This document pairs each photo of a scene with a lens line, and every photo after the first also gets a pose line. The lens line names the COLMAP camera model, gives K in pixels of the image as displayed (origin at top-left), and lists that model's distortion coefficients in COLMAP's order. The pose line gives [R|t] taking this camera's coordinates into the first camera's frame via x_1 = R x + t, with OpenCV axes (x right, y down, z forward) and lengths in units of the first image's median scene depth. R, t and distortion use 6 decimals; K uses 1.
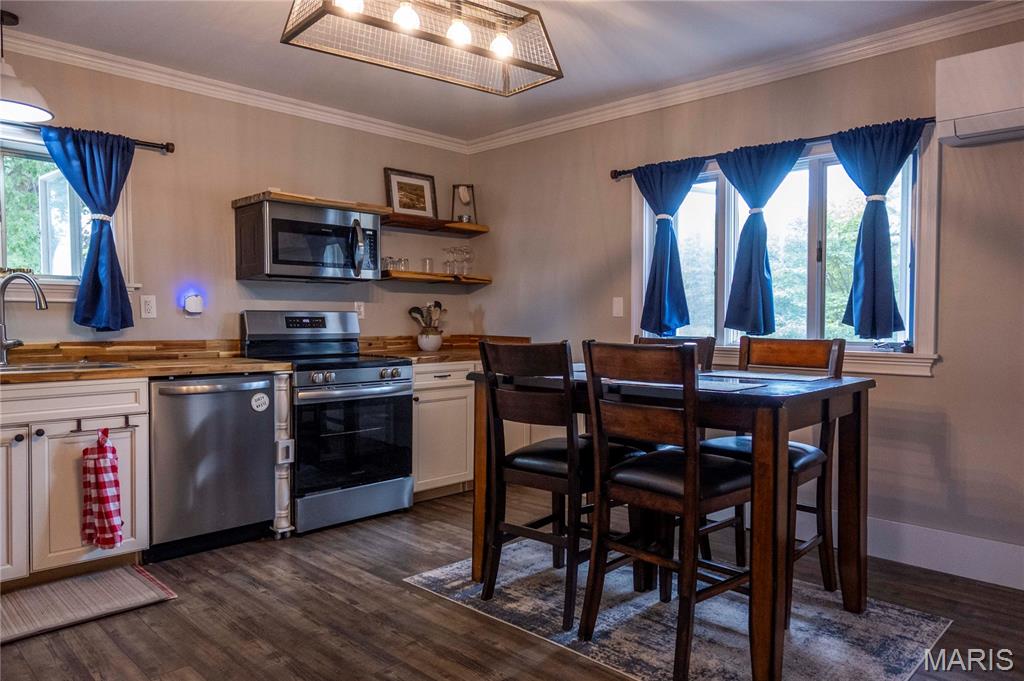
lens RADIAL K [[698.9, 0, 510.1], [0, 698.9, 338.7], [0, 0, 1]] dist [-0.003382, -0.003089]
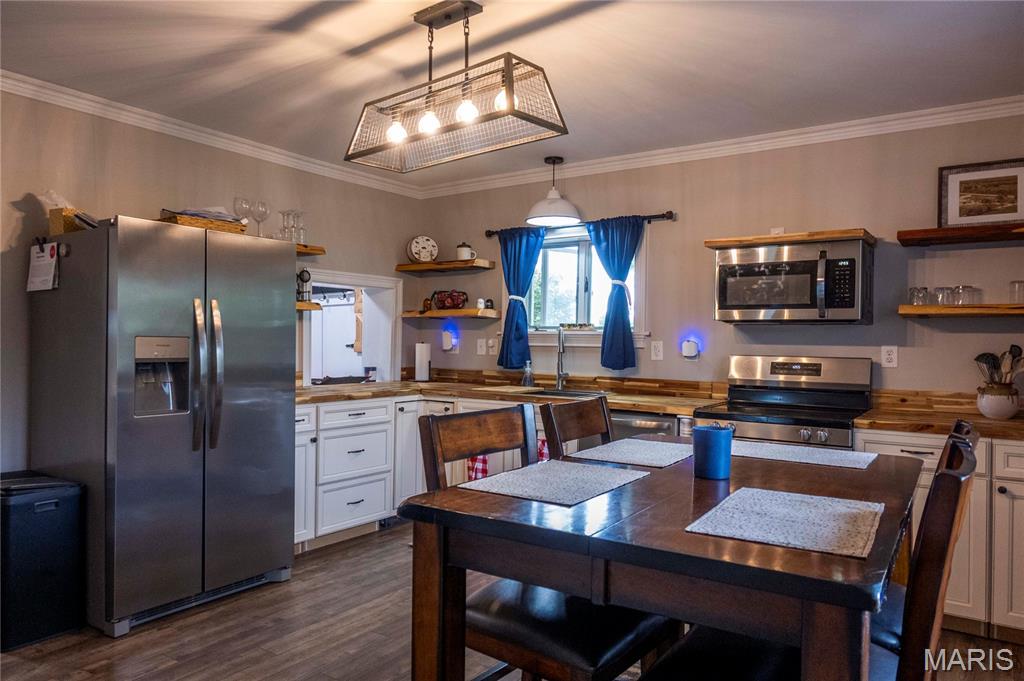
lens RADIAL K [[698.9, 0, 509.6], [0, 698.9, 342.2], [0, 0, 1]] dist [-0.003382, -0.003089]
pose [[0.172032, 0.002118, -0.985089, 0.541503], [-0.040869, 0.999152, -0.004989, -0.038289], [0.984243, 0.041118, 0.171973, 0.472815]]
